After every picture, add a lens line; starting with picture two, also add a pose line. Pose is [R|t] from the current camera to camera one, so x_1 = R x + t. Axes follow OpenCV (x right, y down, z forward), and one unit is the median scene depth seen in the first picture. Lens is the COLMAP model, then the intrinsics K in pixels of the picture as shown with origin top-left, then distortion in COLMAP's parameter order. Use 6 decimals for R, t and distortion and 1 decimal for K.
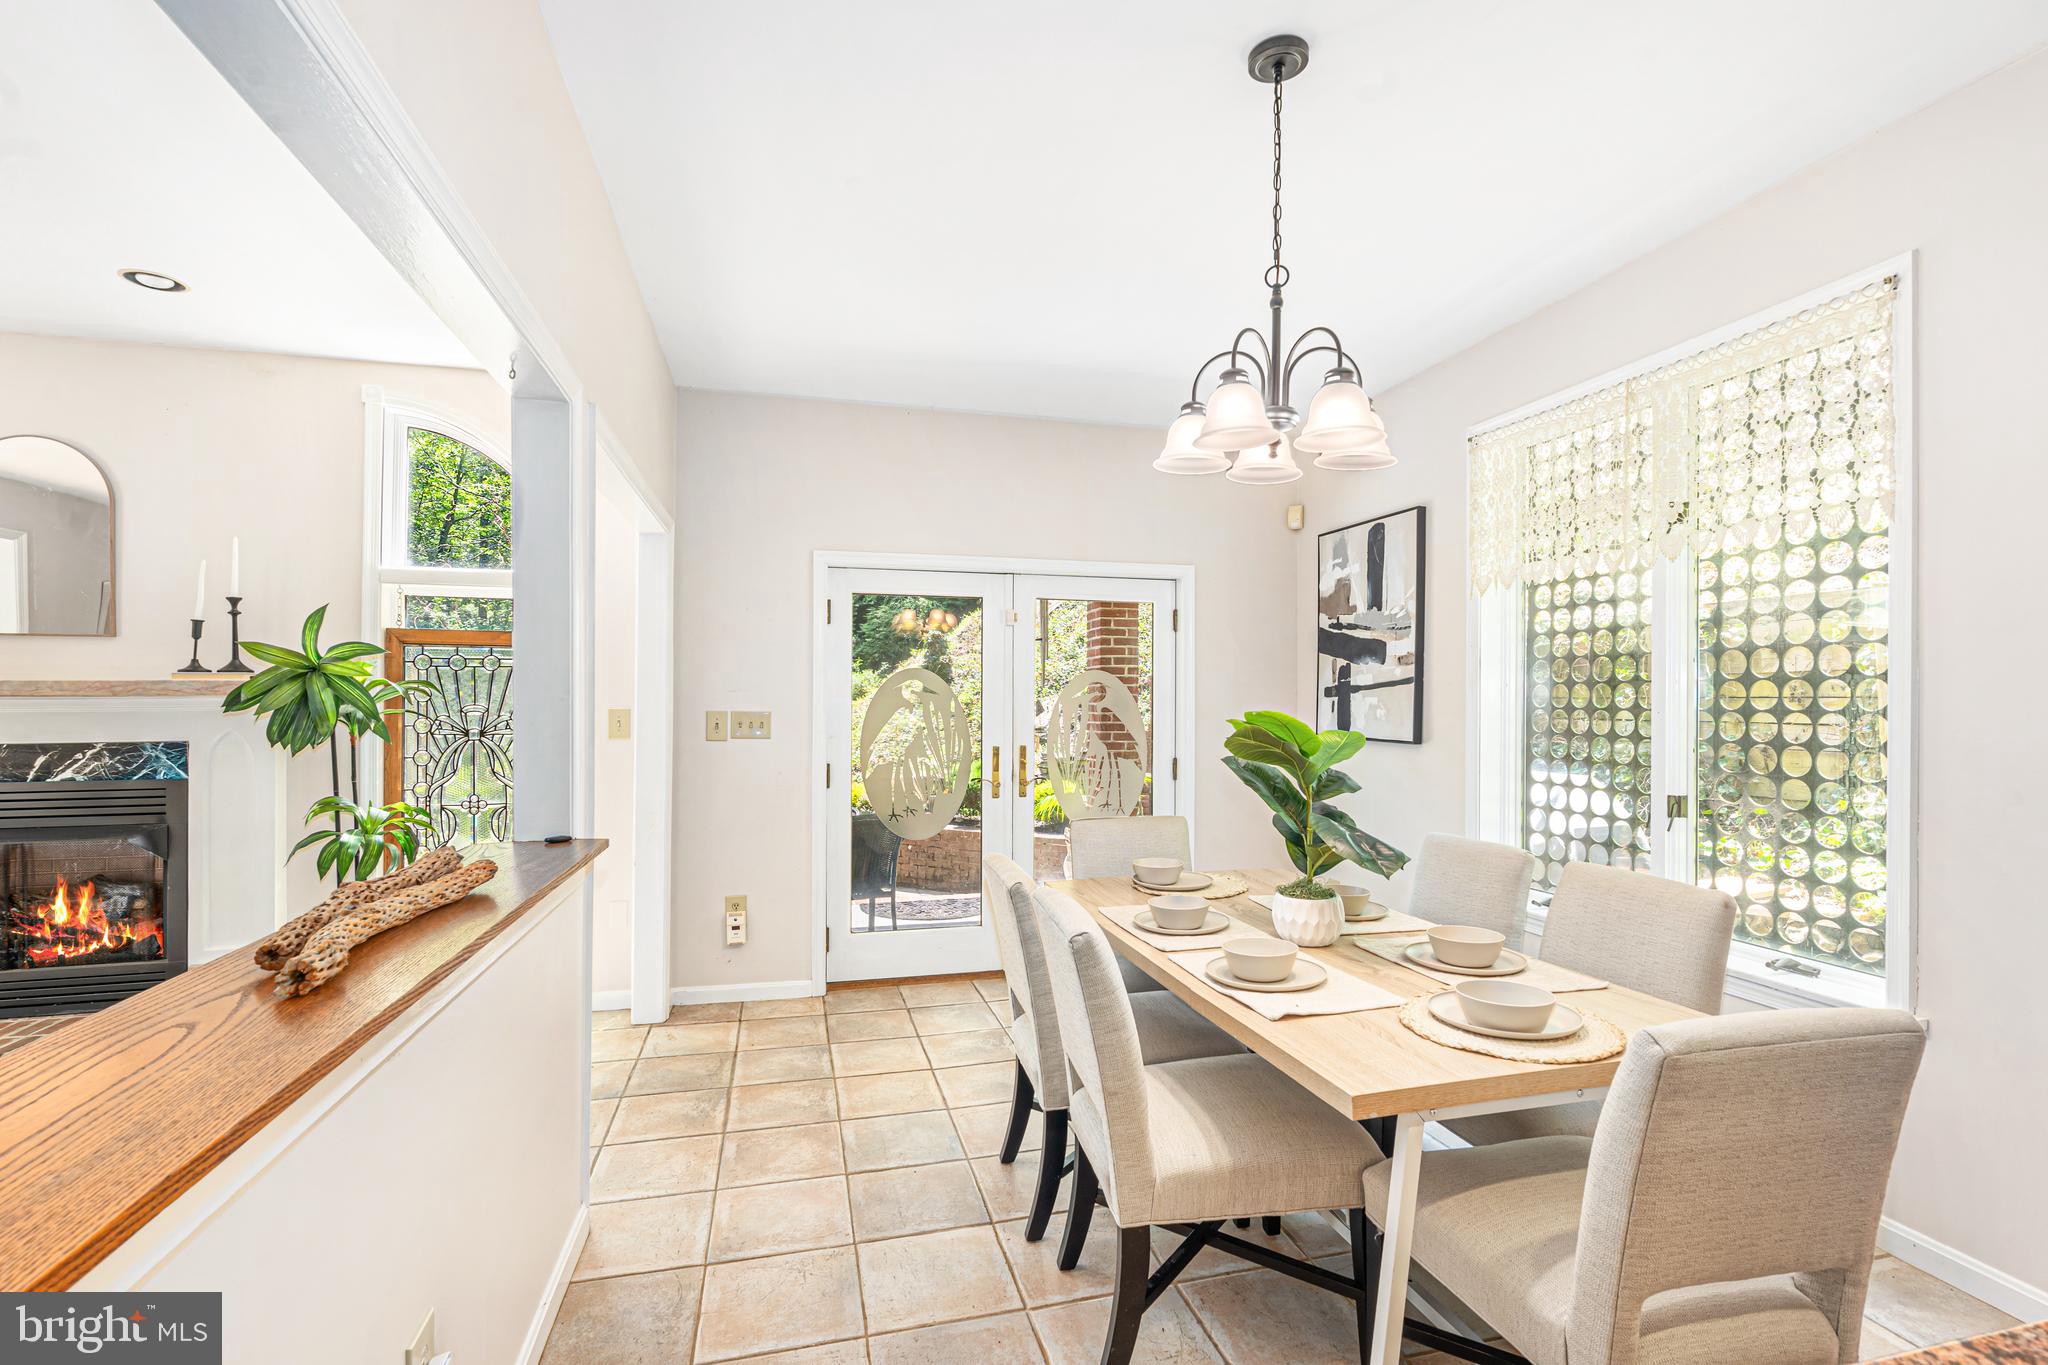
lens RADIAL K [[931.7, 0, 1035.1], [0, 931.7, 698.1], [0, 0, 1]] dist [-0.005022, 0.000991]
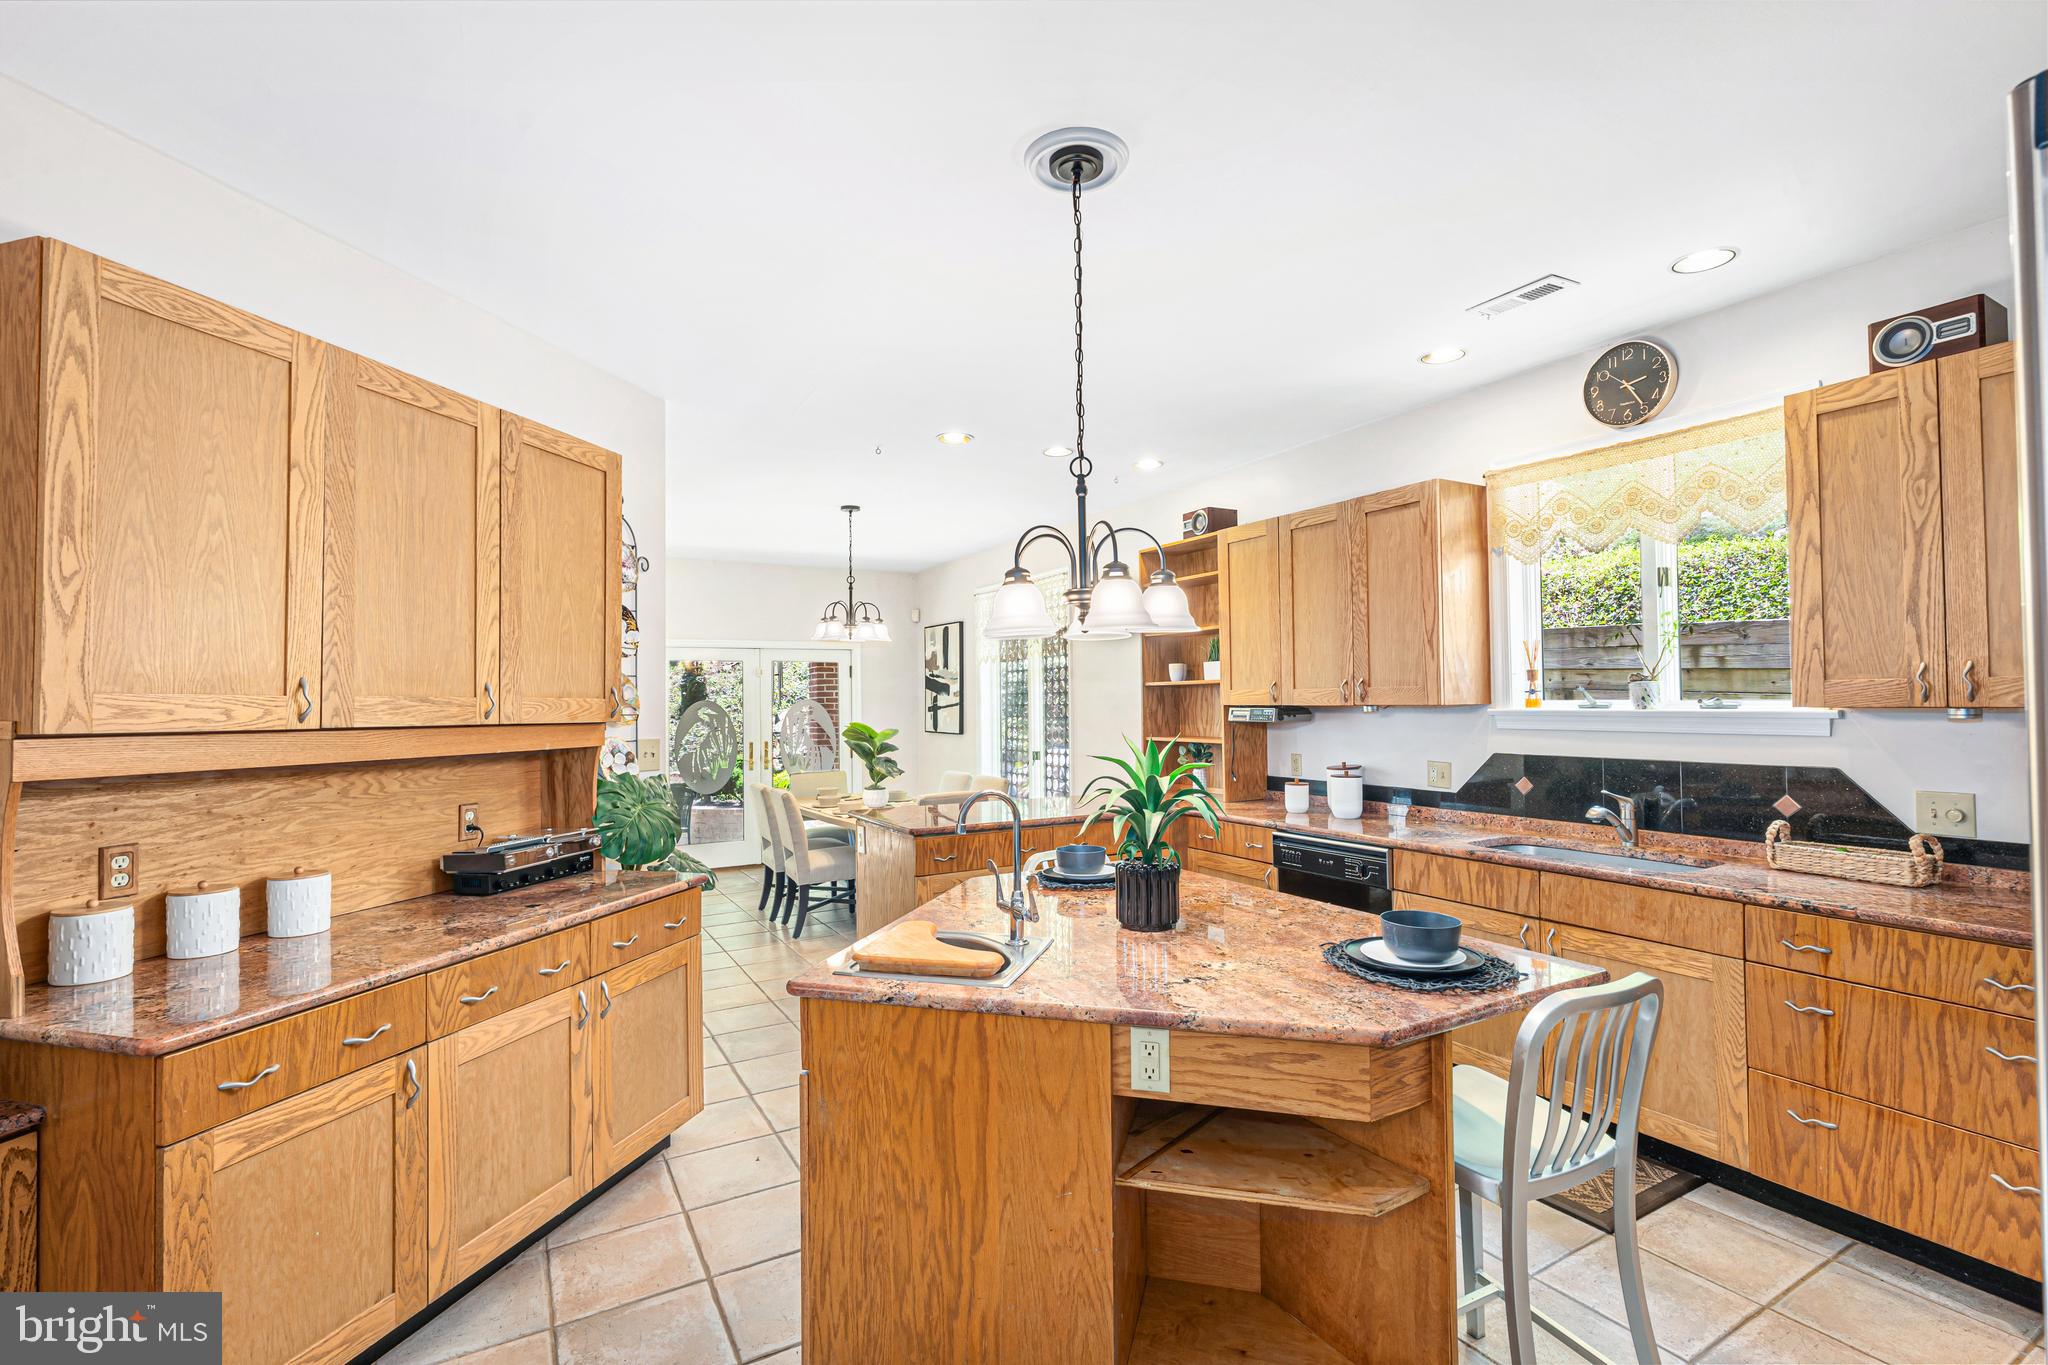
lens RADIAL K [[931.7, 0, 985.2], [0, 931.7, 679.1], [0, 0, 1]] dist [-0.005022, 0.000991]
pose [[0.976193, -0.010198, 0.216663, 0.012809], [0.015660, 0.999601, -0.023509, -0.023954], [-0.216337, 0.026342, 0.975963, -0.982837]]
